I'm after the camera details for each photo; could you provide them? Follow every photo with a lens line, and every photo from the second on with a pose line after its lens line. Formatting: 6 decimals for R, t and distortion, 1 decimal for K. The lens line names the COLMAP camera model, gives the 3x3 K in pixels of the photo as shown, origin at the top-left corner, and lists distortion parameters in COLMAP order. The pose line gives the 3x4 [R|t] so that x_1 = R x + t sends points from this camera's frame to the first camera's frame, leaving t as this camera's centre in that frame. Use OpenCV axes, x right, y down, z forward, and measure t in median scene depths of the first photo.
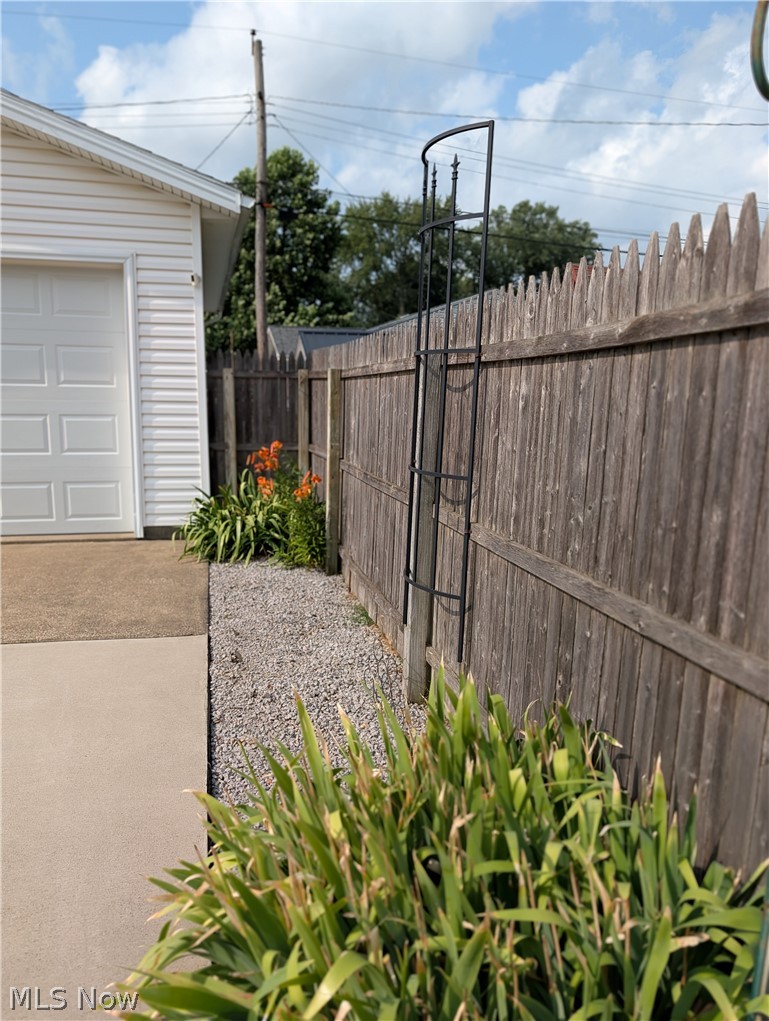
lens RADIAL K [[736.3, 0, 382.8], [0, 736.3, 536.9], [0, 0, 1]] dist [-0.005956, -0.004345]
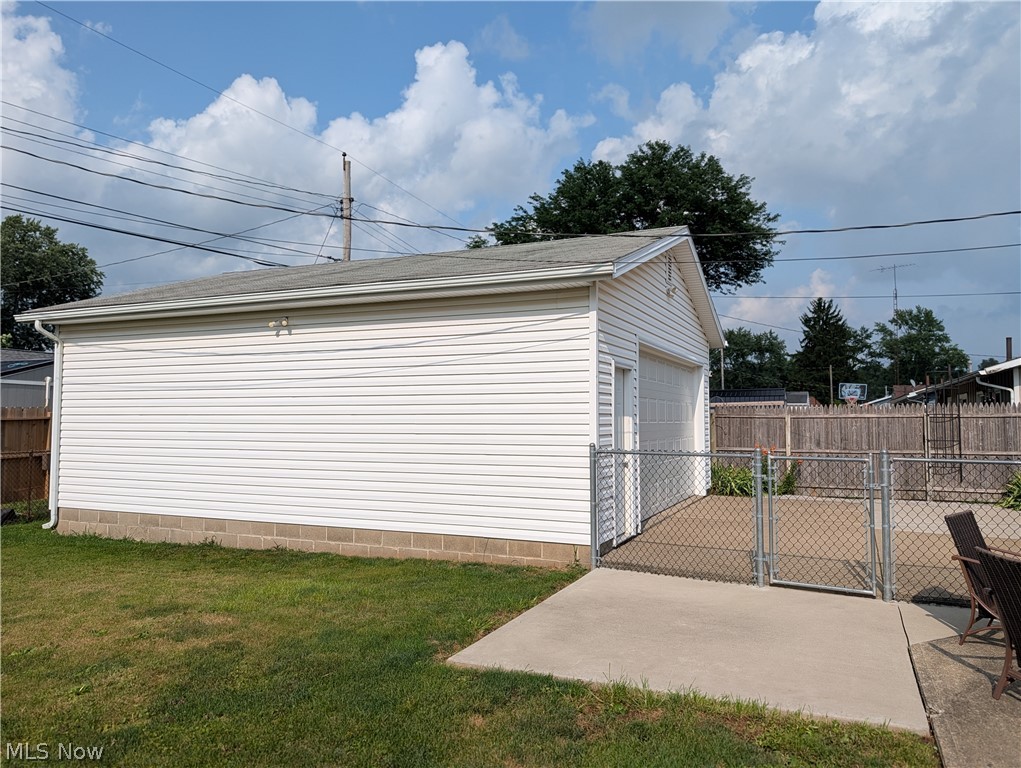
lens RADIAL K [[736.3, 0, 536.7], [0, 736.3, 387.8], [0, 0, 1]] dist [-0.005956, -0.004345]
pose [[0.578375, 0.018878, 0.815553, -2.208102], [0.169366, 0.975170, -0.142684, -0.075330], [-0.797996, 0.220652, 0.560816, 0.169569]]
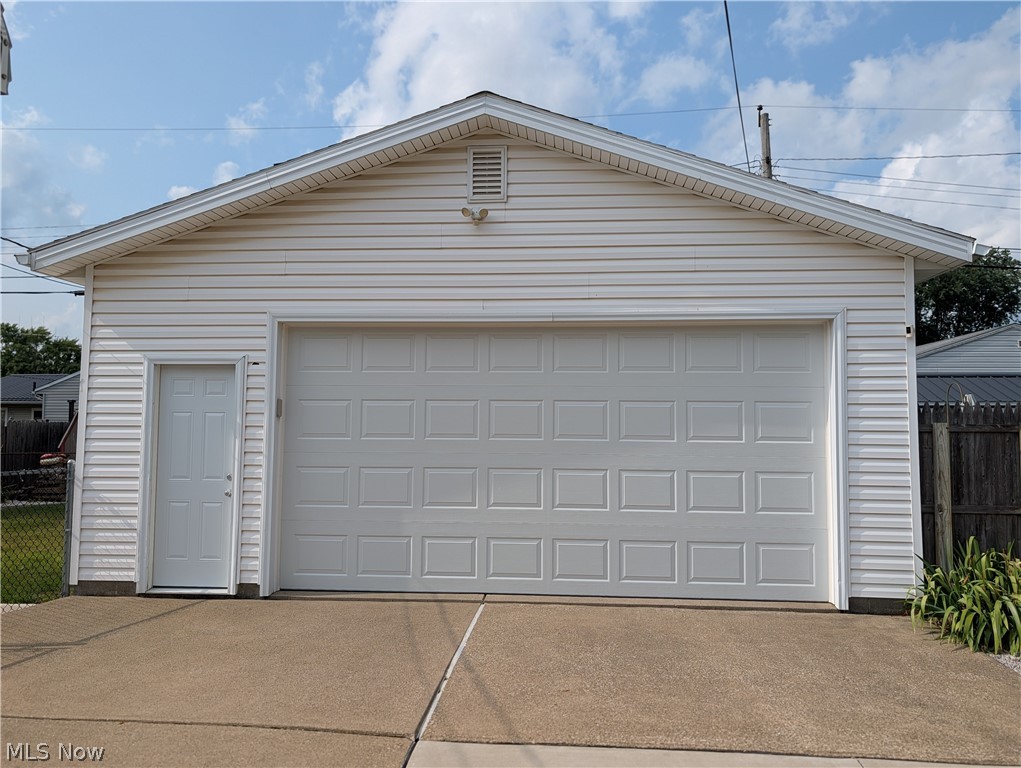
lens RADIAL K [[738.8, 0, 515.0], [0, 738.8, 388.1], [0, 0, 1]] dist [0.018180, -0.001139]
pose [[0.956225, -0.023552, -0.291684, -0.449273], [-0.050286, 0.968704, -0.243070, -0.021160], [0.288281, 0.247097, 0.925115, -0.009797]]
